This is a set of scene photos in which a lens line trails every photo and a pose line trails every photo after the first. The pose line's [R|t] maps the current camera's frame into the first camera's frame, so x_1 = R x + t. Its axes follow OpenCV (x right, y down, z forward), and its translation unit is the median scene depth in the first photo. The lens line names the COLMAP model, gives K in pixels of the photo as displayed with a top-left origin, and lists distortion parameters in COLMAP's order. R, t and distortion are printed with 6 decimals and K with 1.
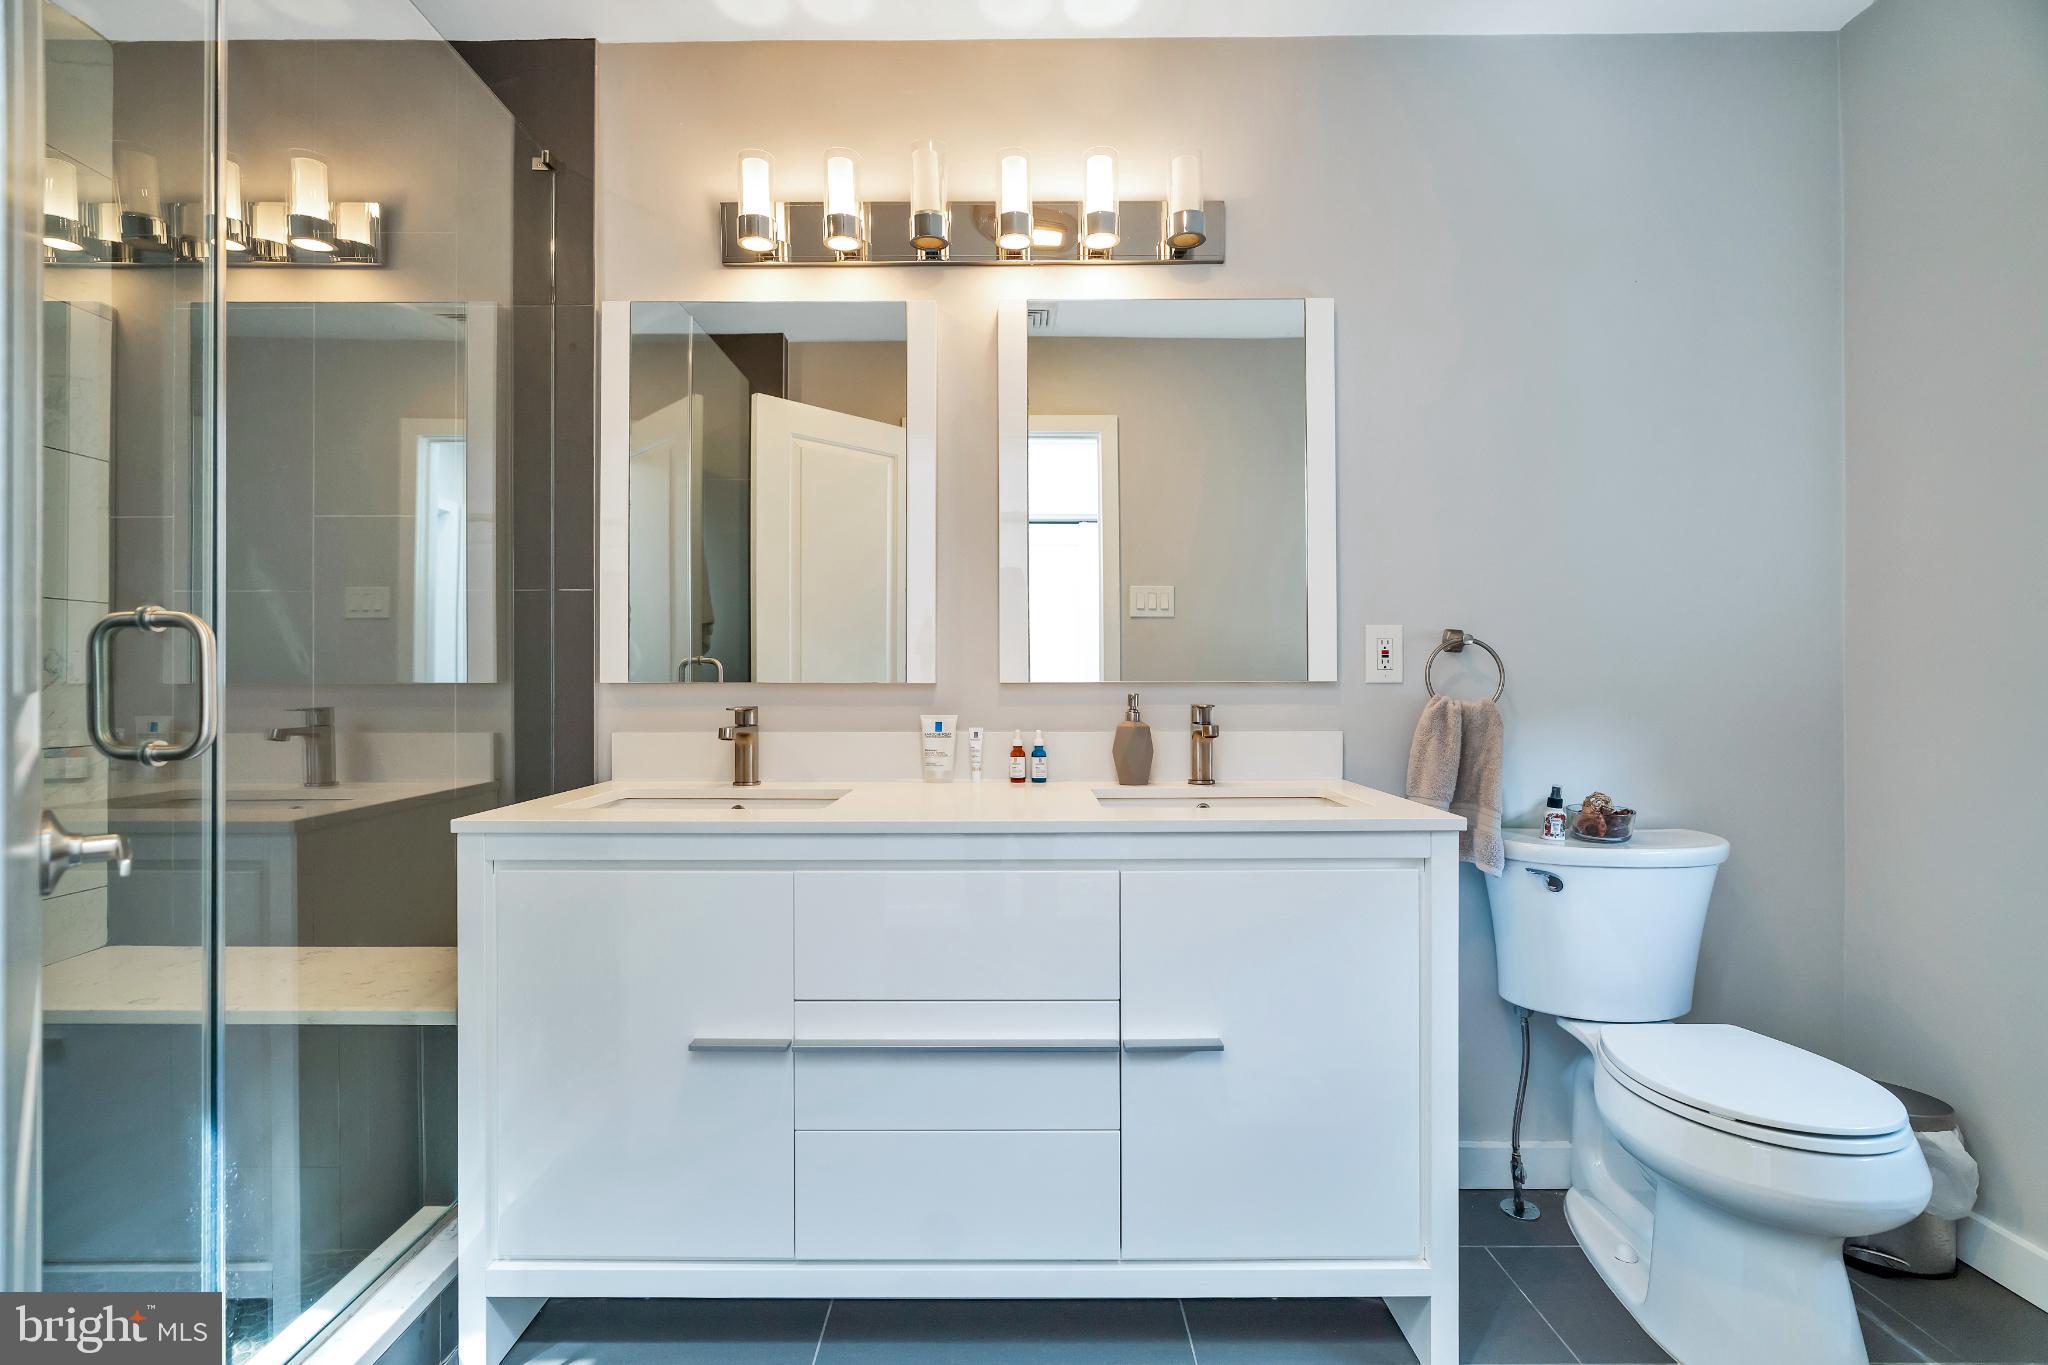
lens RADIAL K [[924.4, 0, 1014.3], [0, 924.4, 690.3], [0, 0, 1]] dist [-0.003918, -0.000661]
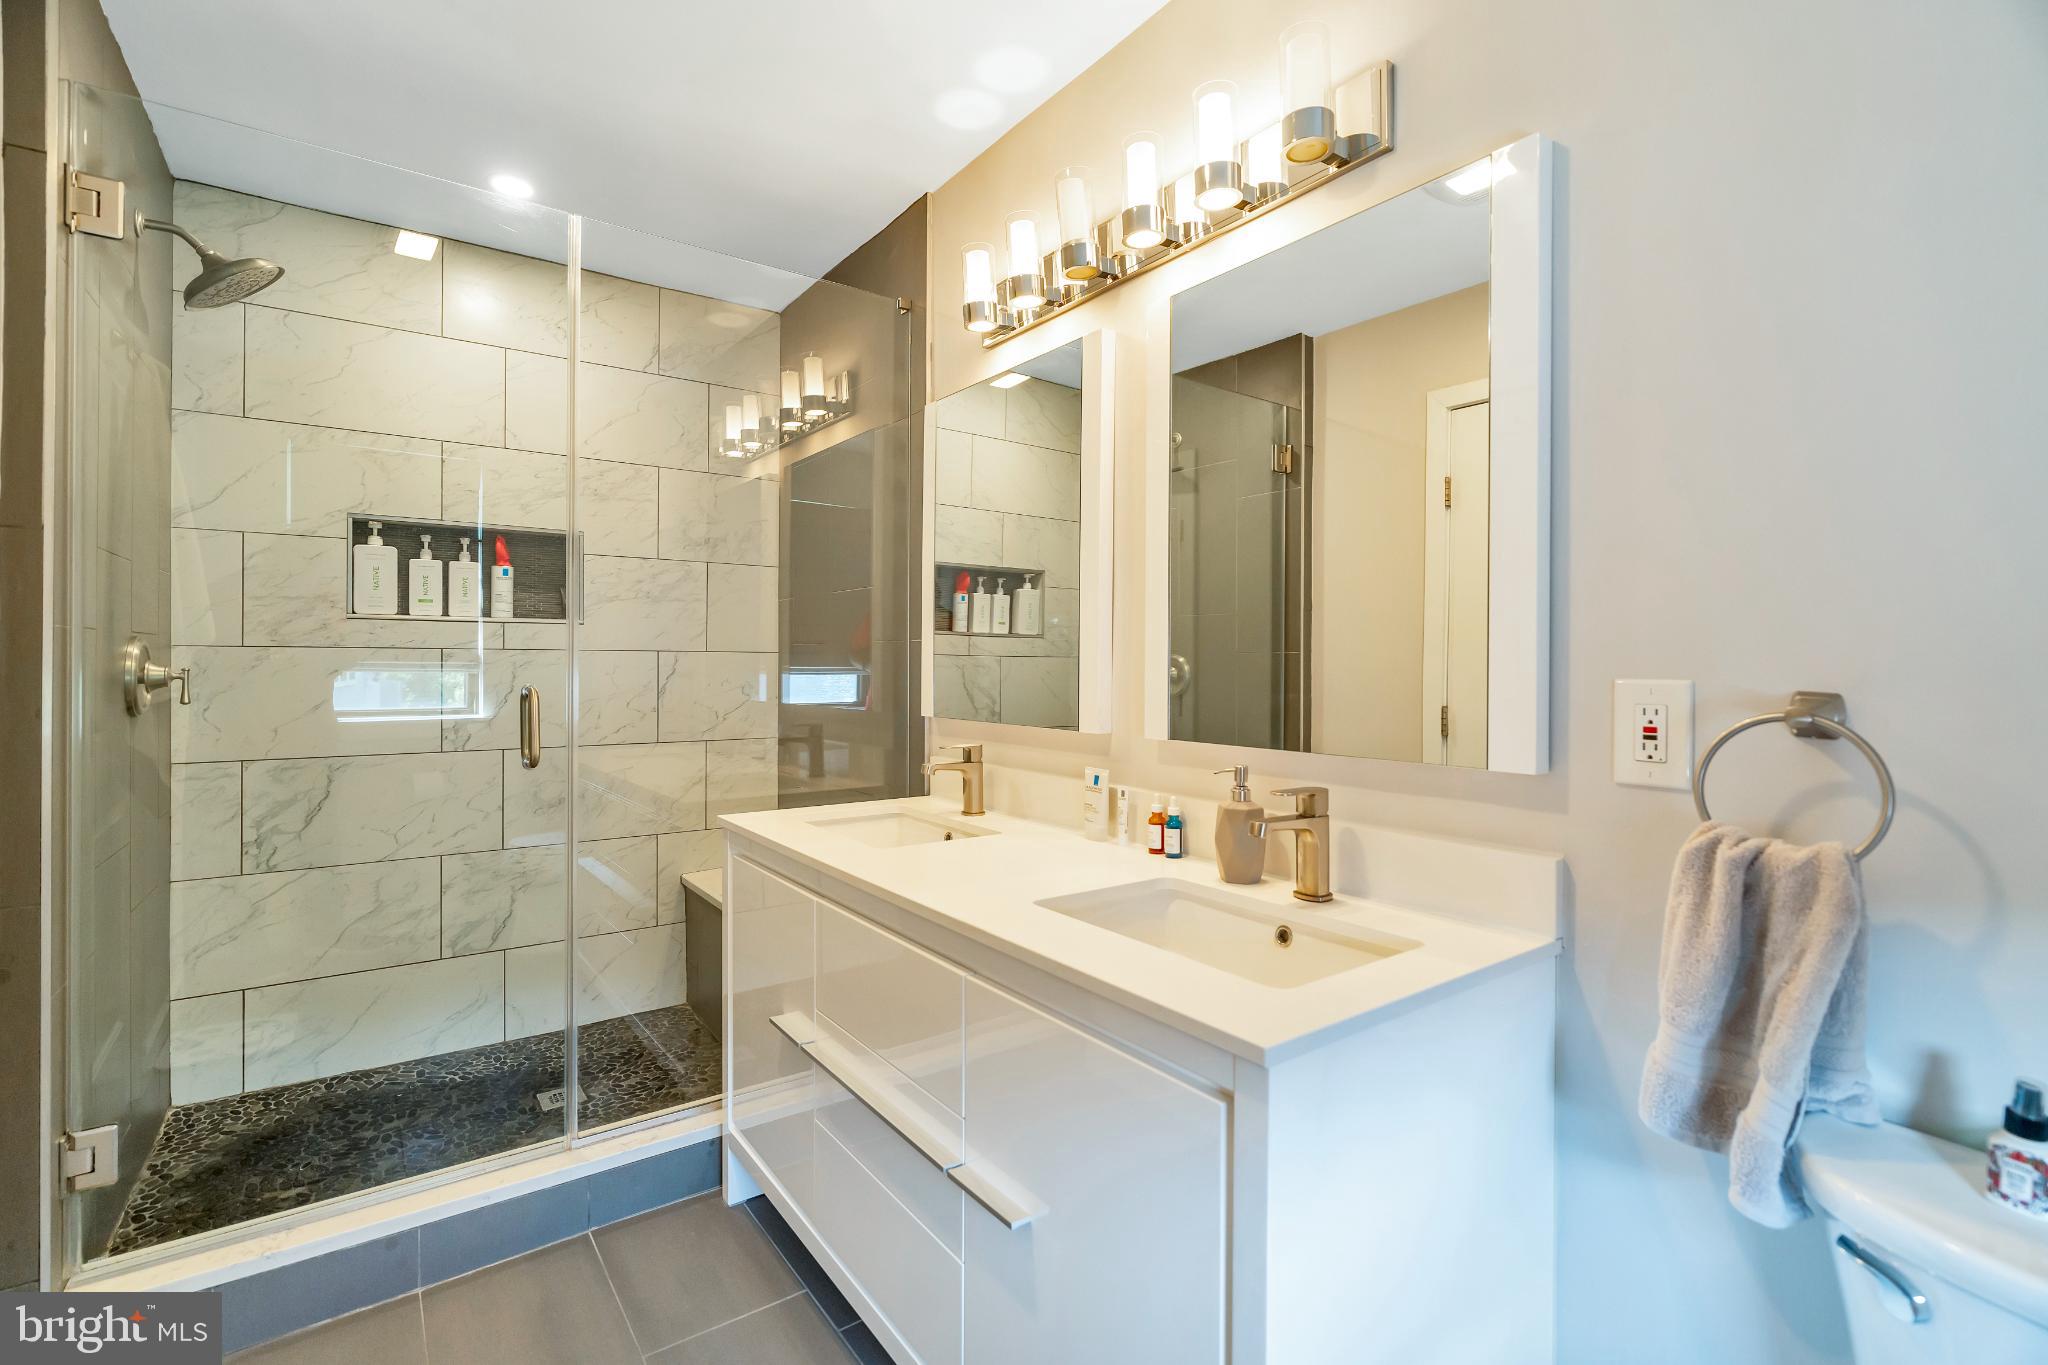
lens RADIAL K [[924.4, 0, 1015.5], [0, 924.4, 662.3], [0, 0, 1]] dist [-0.003918, -0.000661]
pose [[0.590336, 0.002758, -0.807153, 0.628435], [-0.007198, 0.999972, -0.001847, -0.078614], [0.807125, 0.006900, 0.590340, 0.374310]]
